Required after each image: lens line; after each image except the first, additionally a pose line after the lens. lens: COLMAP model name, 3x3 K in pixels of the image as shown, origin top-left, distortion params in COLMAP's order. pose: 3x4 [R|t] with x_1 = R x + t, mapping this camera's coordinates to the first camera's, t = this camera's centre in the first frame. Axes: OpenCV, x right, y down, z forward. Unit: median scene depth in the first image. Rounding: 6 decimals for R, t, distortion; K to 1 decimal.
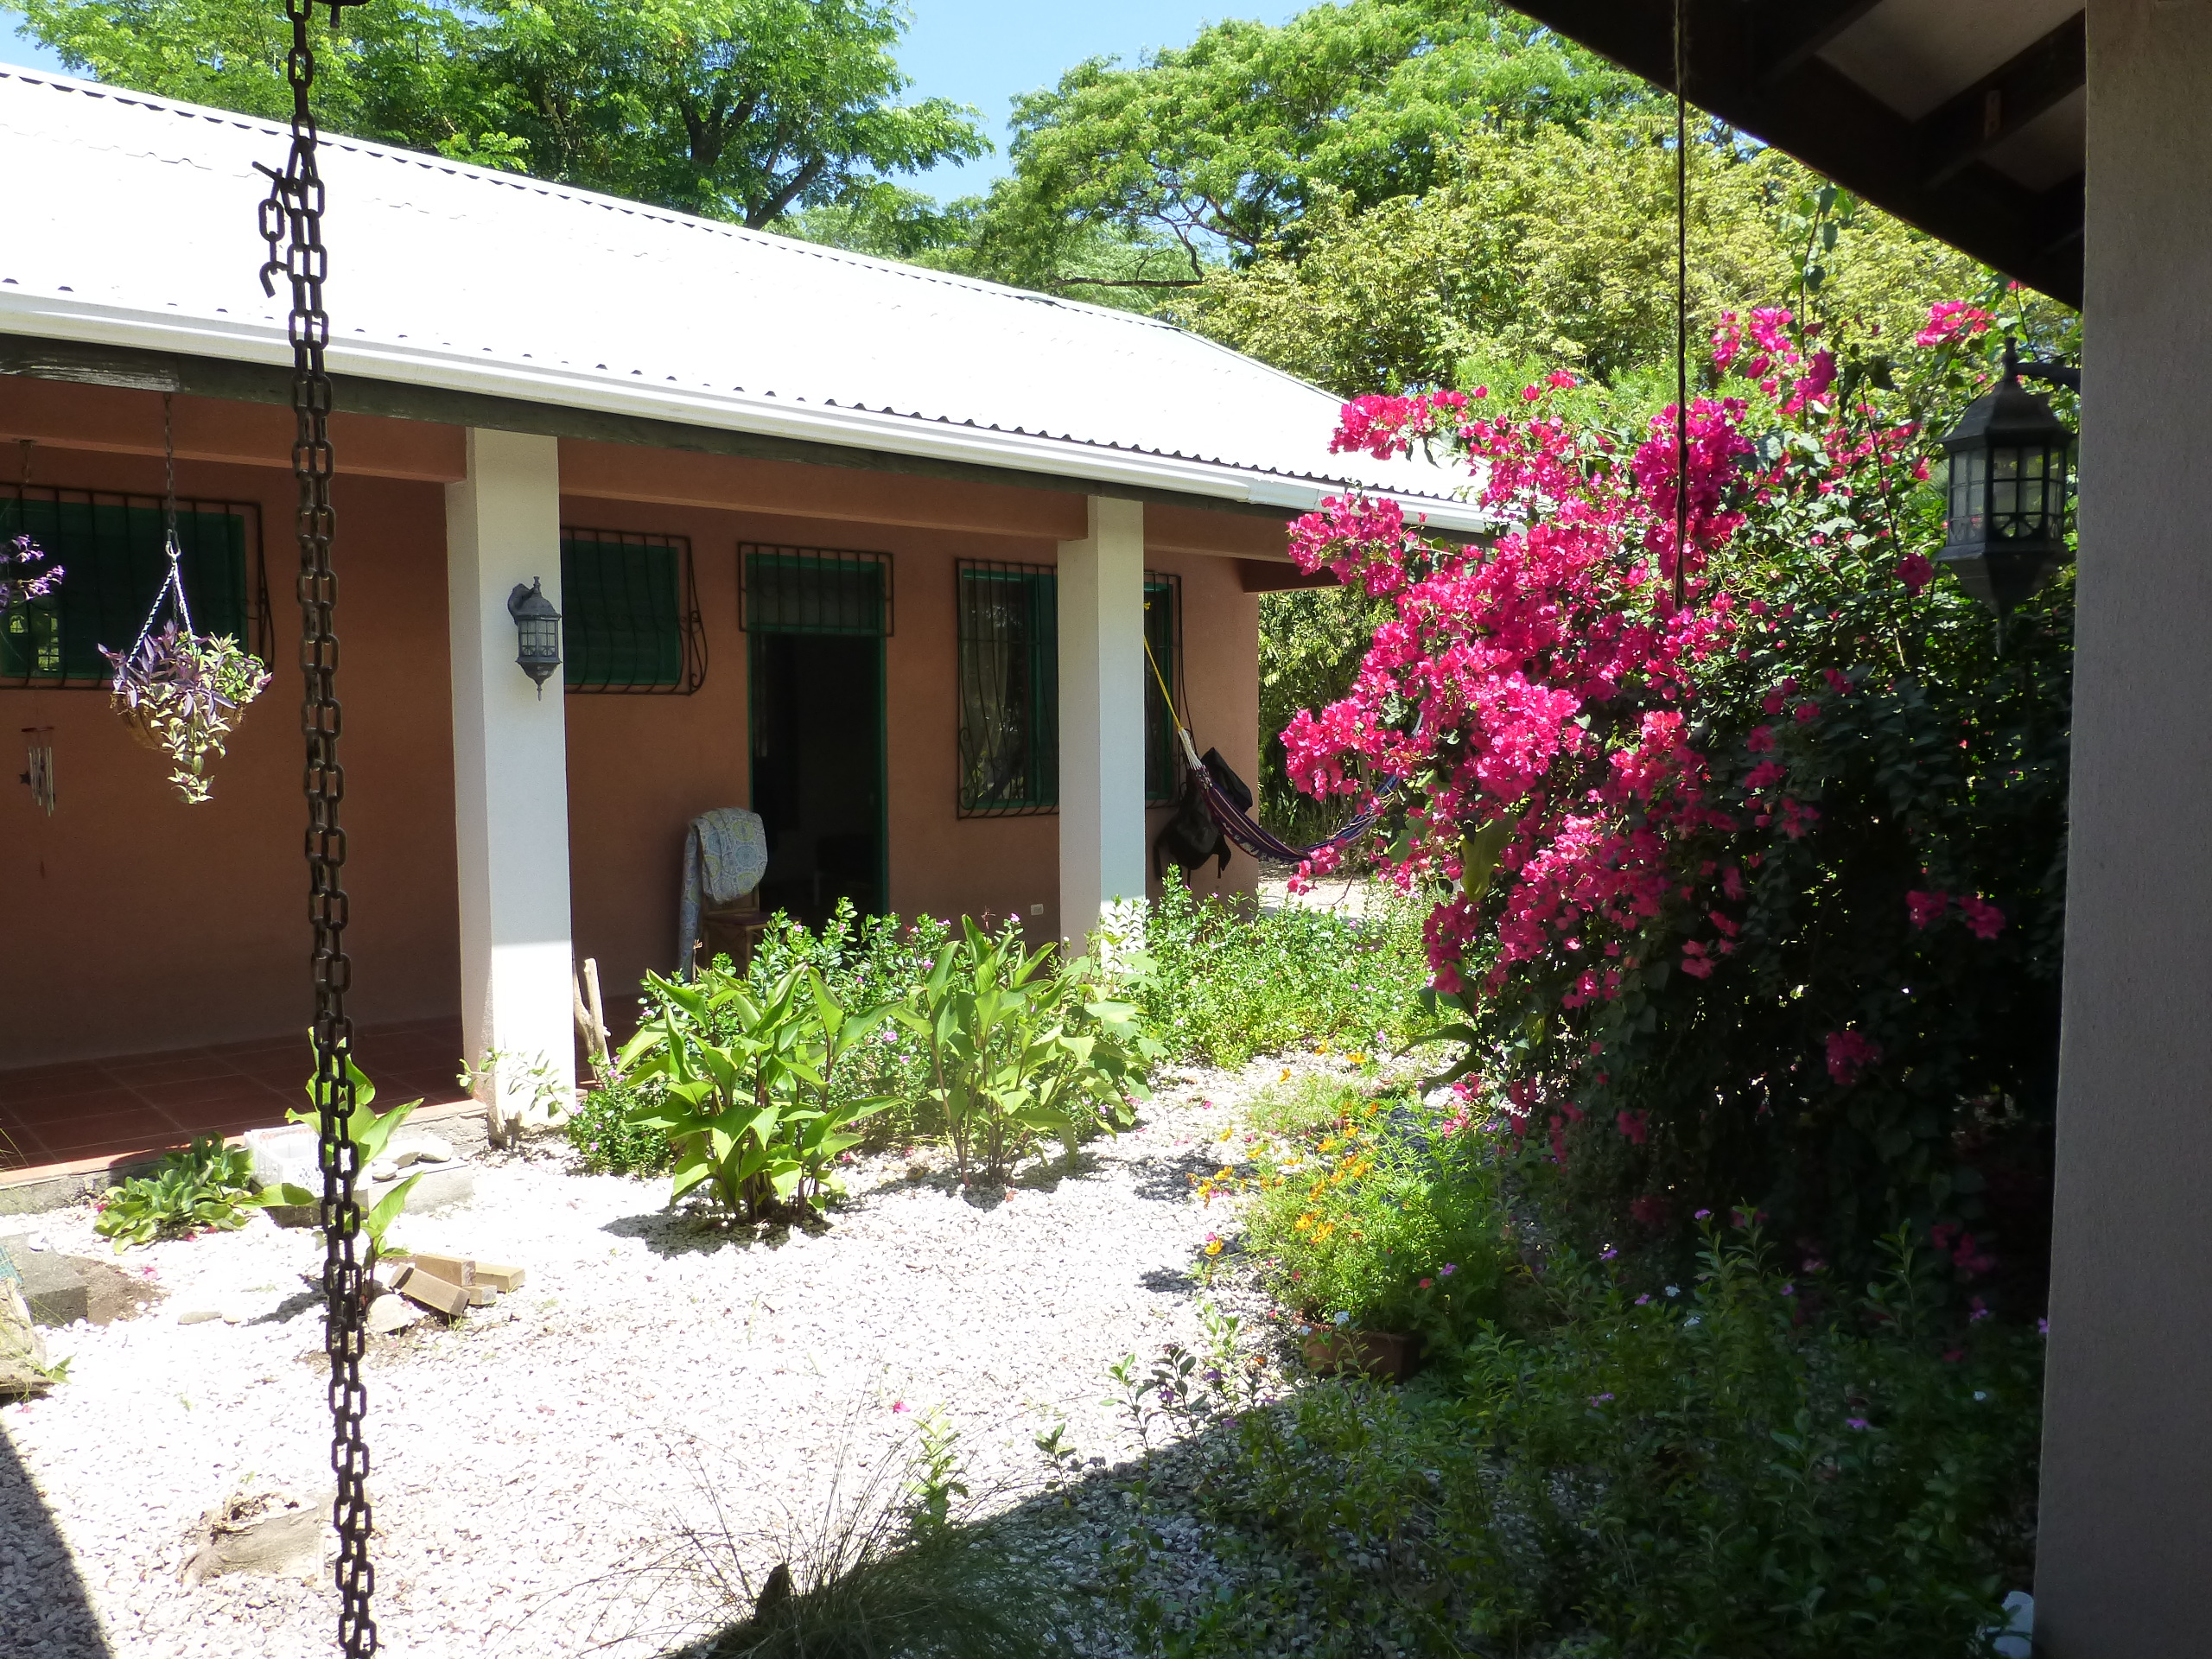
lens RADIAL K [[1638.8, 0, 1106.0], [0, 1638.8, 829.5], [0, 0, 1]] dist [-0.002208, 0.001453]
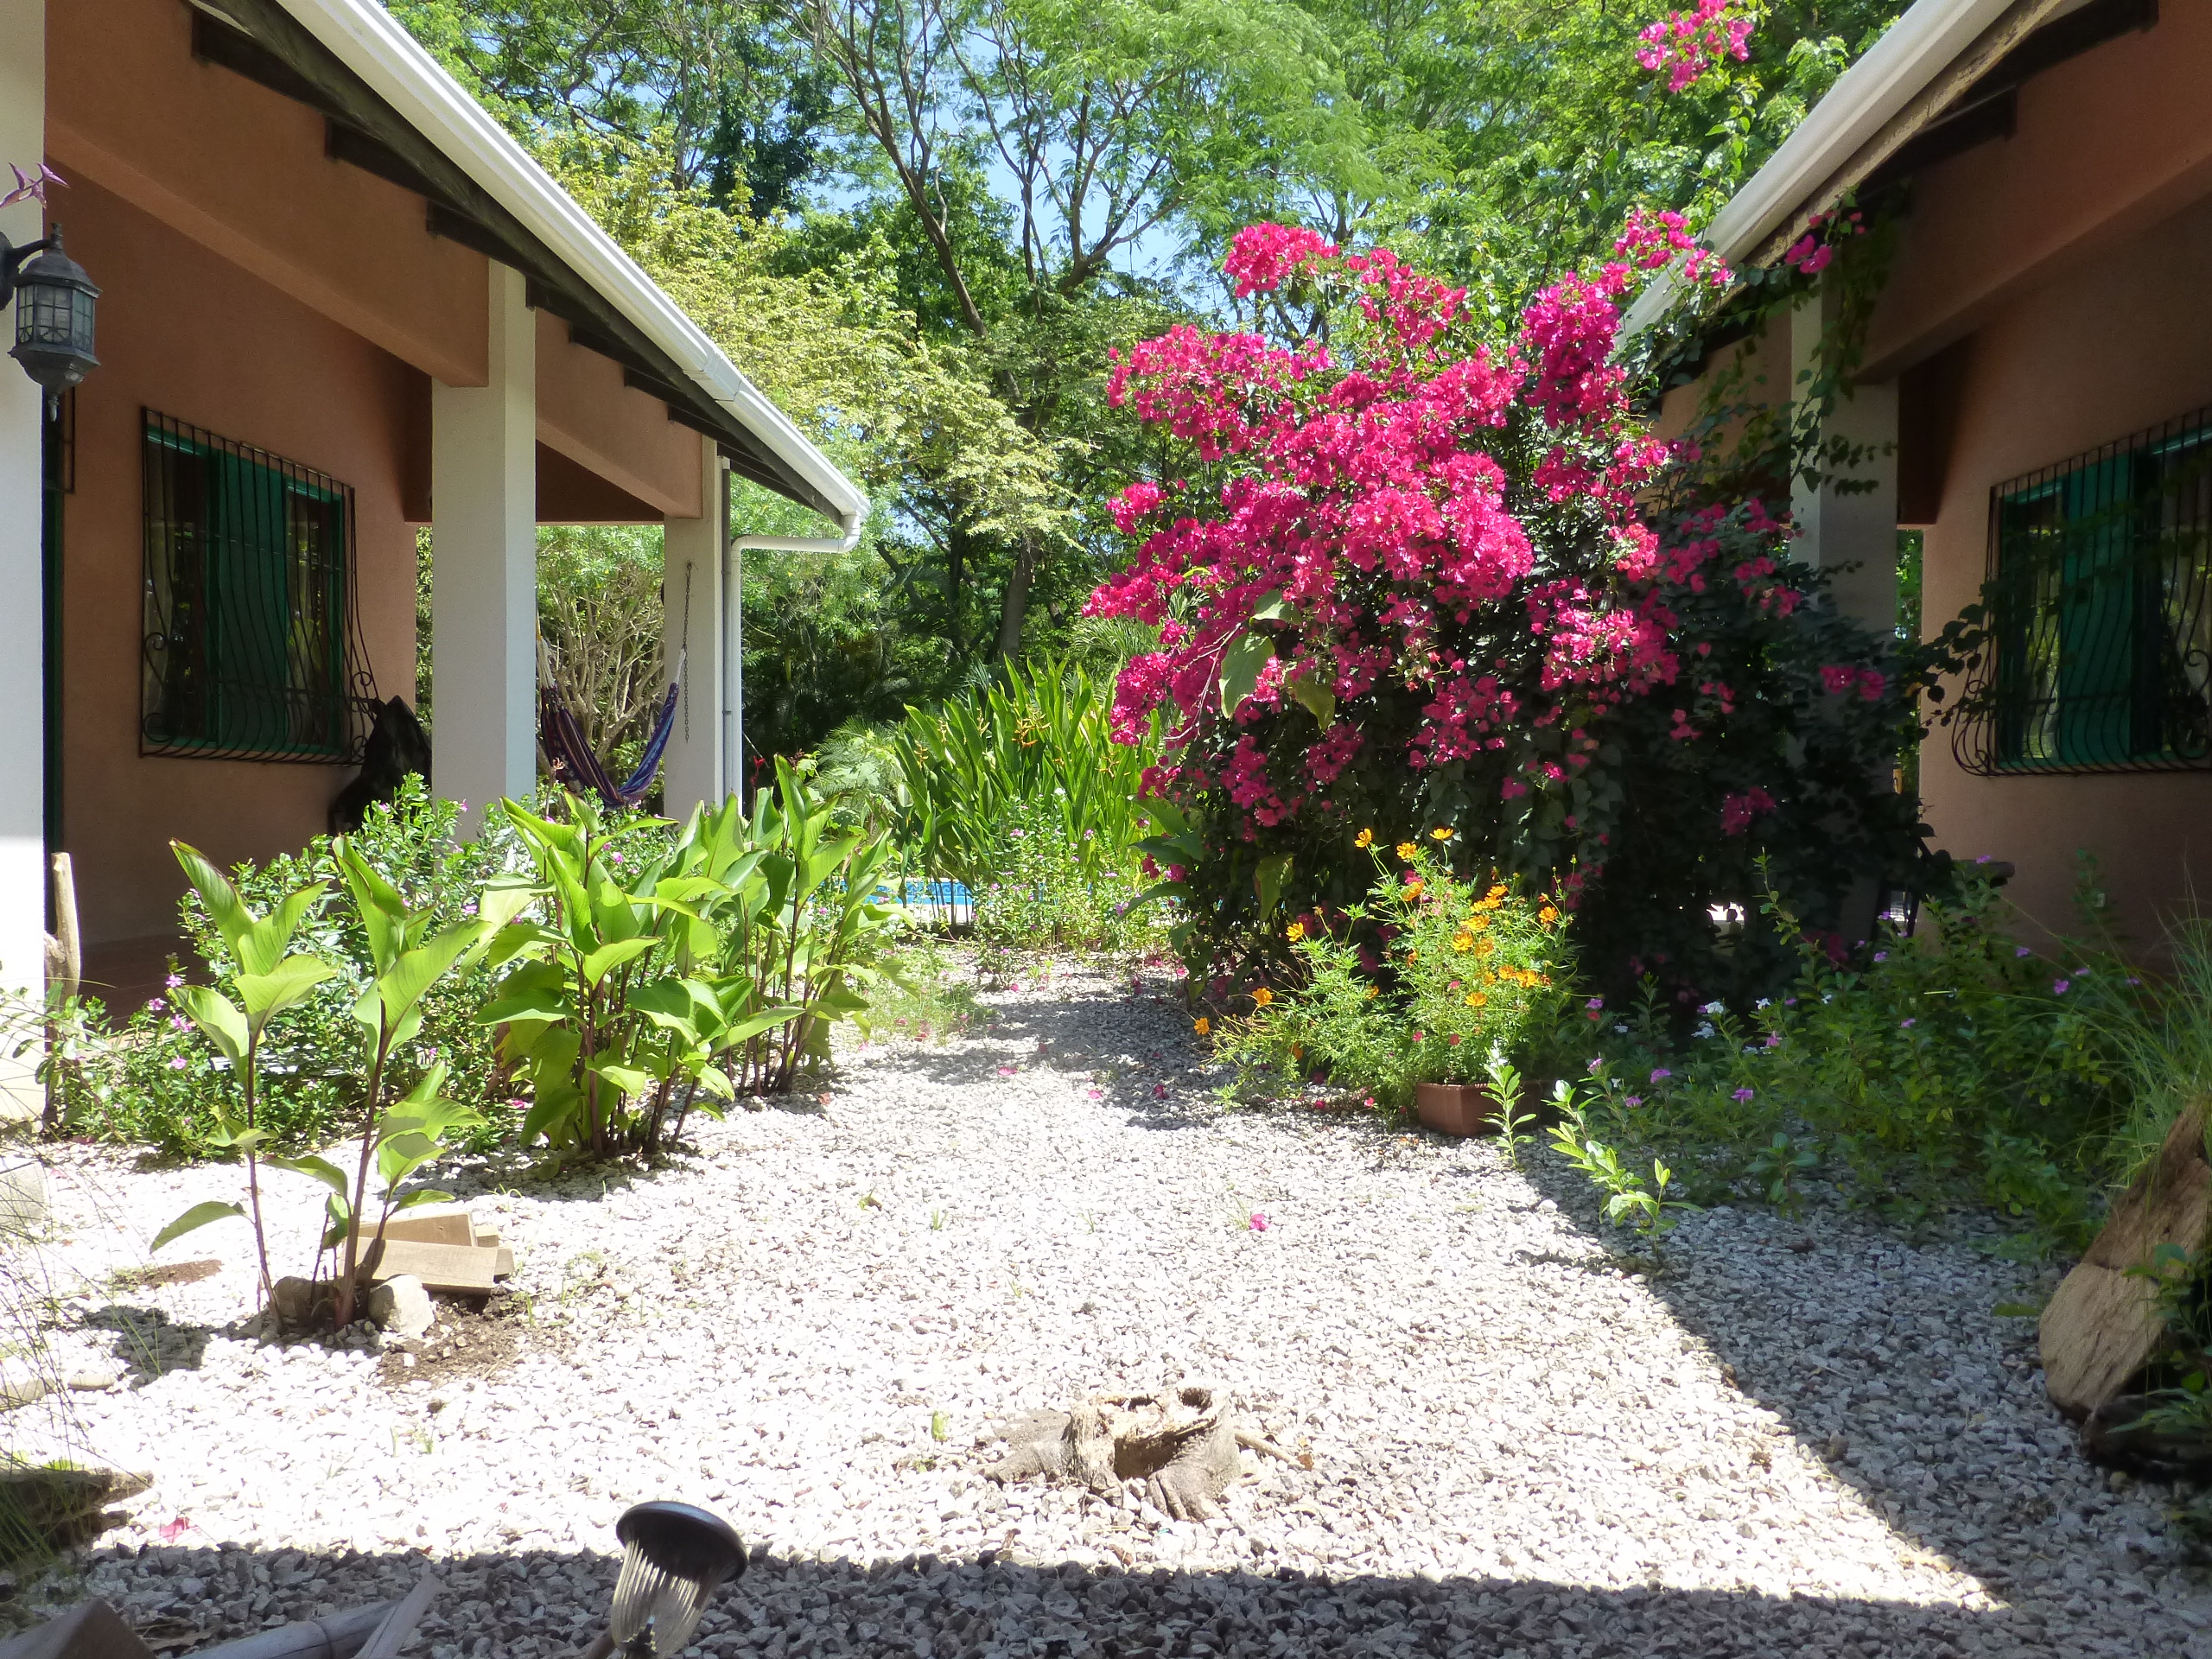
lens RADIAL K [[1623.4, 0, 1106.0], [0, 1623.4, 829.5], [0, 0, 1]] dist [-0.029091, 0.005635]
pose [[0.701503, -0.001236, 0.712666, -0.540305], [0.036858, 0.998723, -0.034549, 0.122103], [-0.711713, 0.050504, 0.700653, 0.322004]]
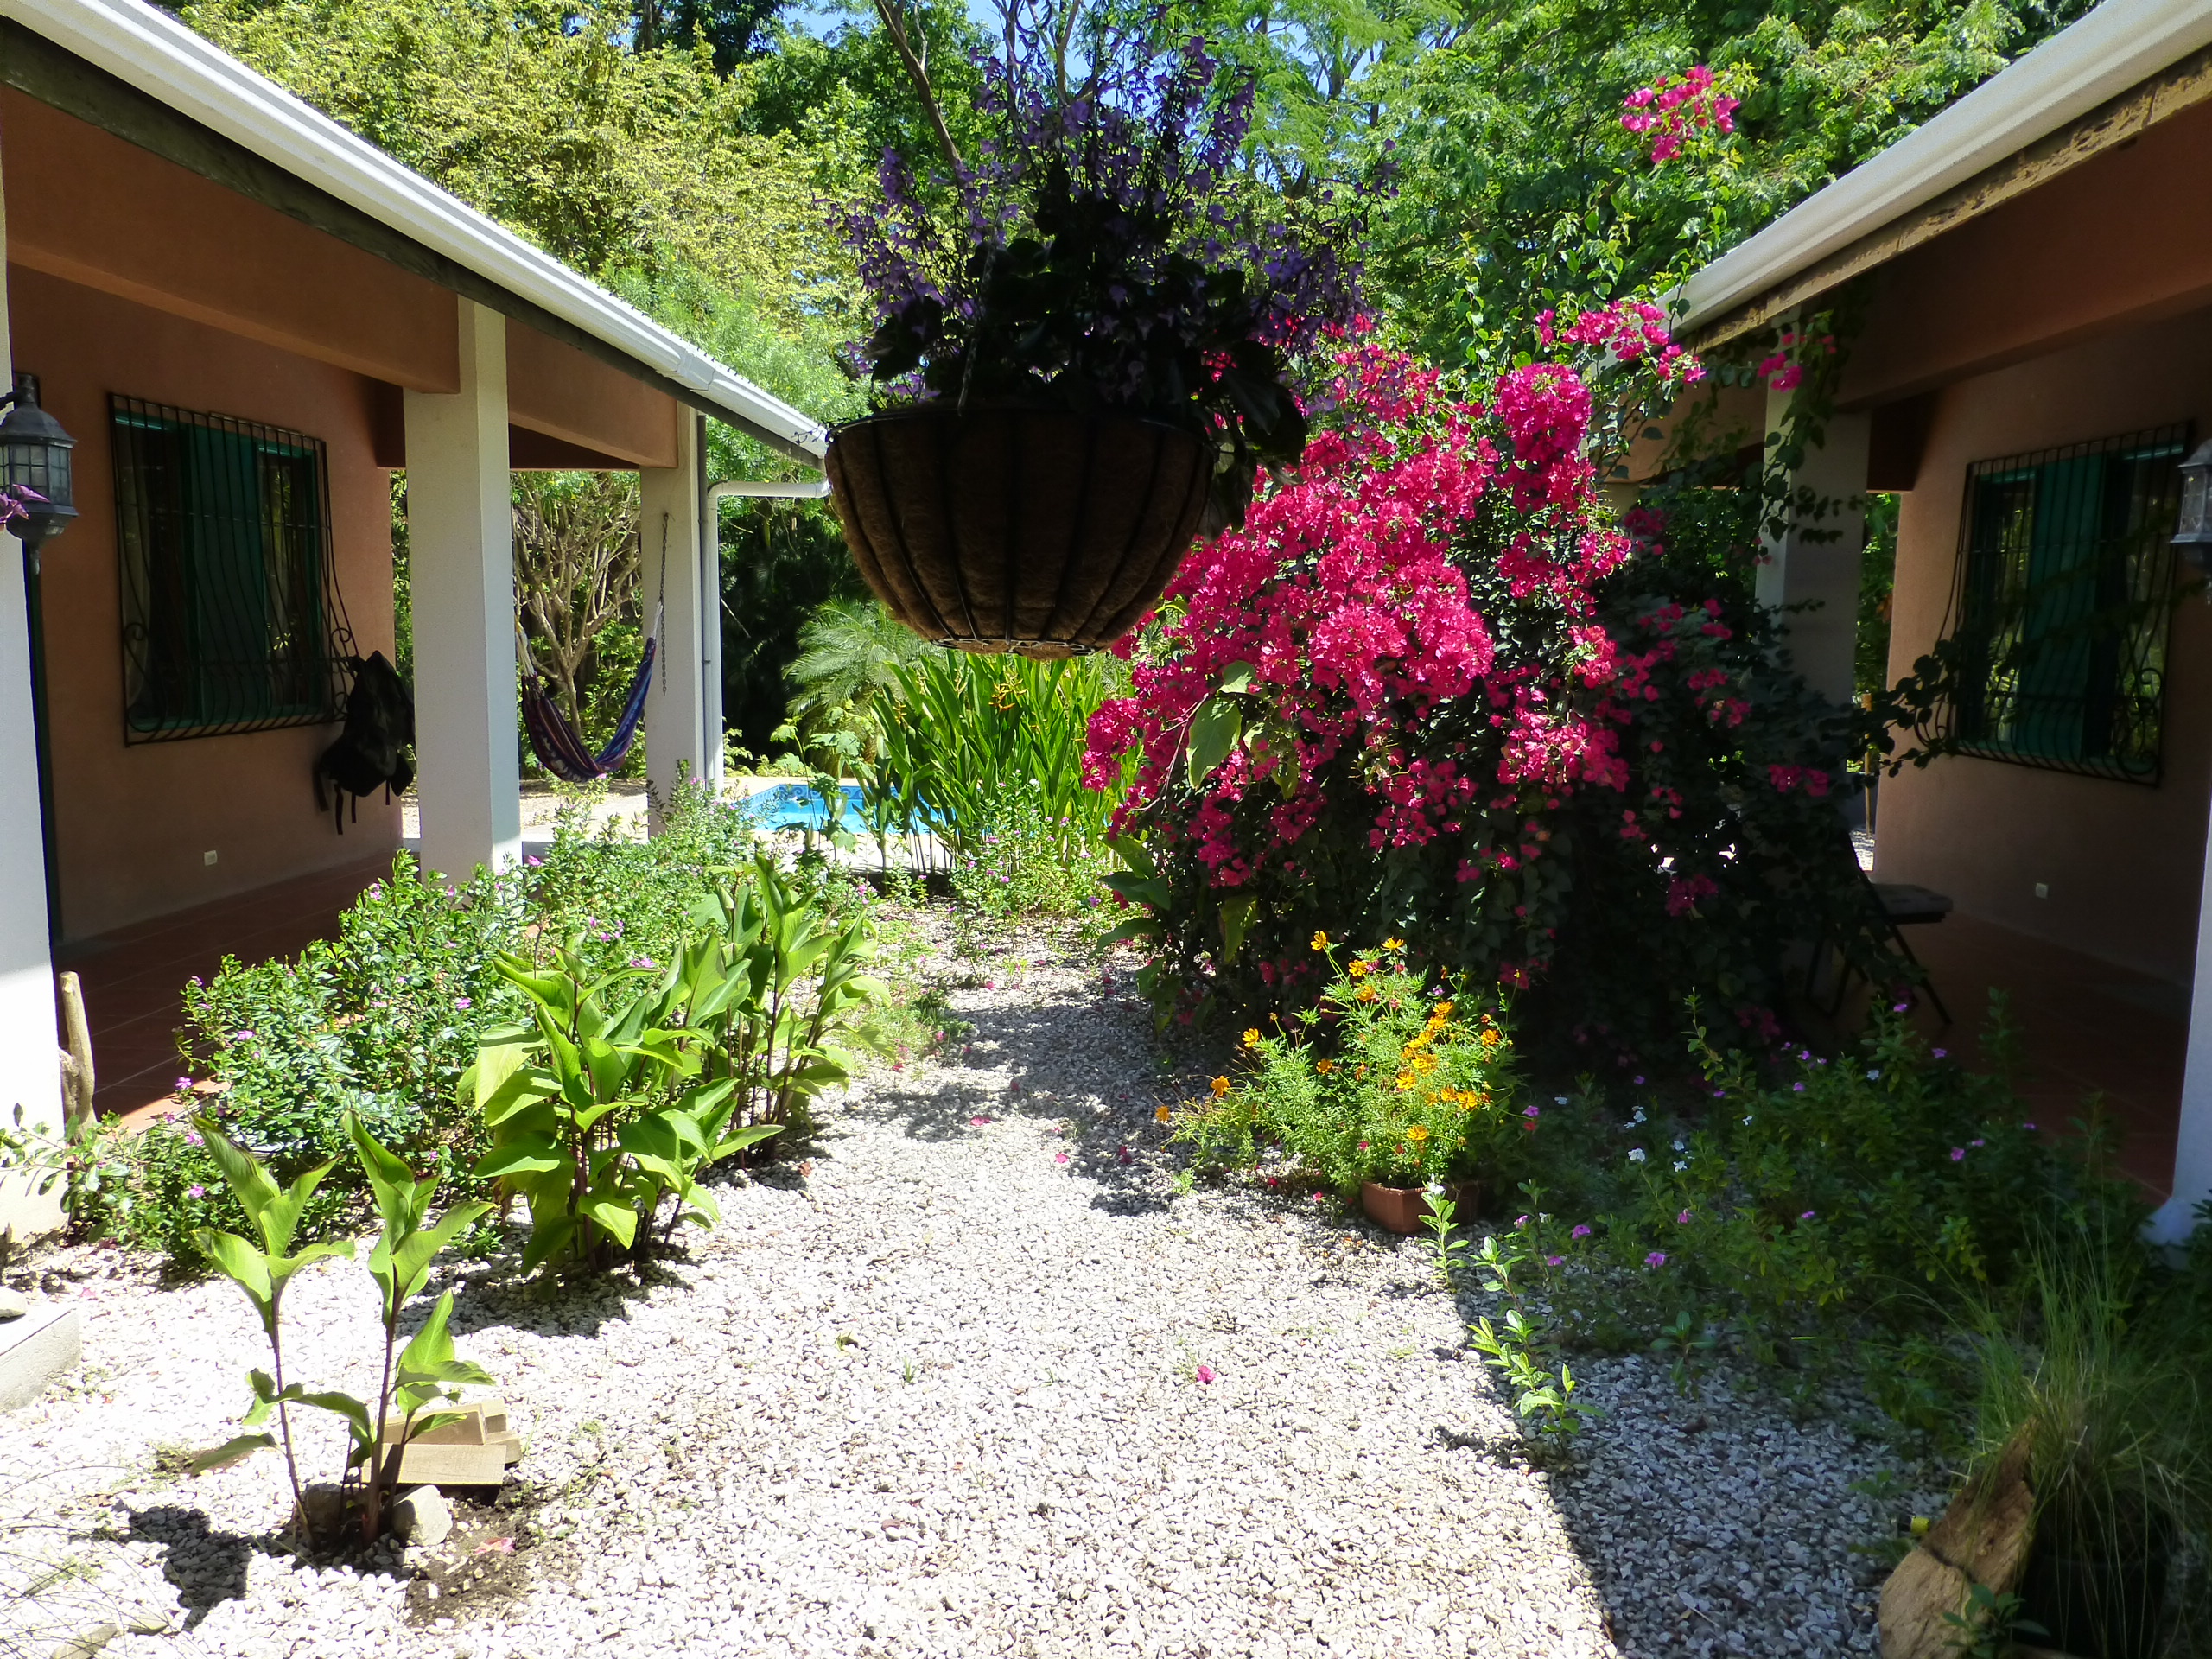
lens RADIAL K [[1626.1, 0, 1108.4], [0, 1626.1, 836.0], [0, 0, 1]] dist [-0.038675, 0.013005]
pose [[0.693854, -0.074008, 0.716302, -0.550941], [0.028284, 0.996738, 0.075585, -0.013854], [-0.719560, -0.032185, 0.693684, 0.292992]]
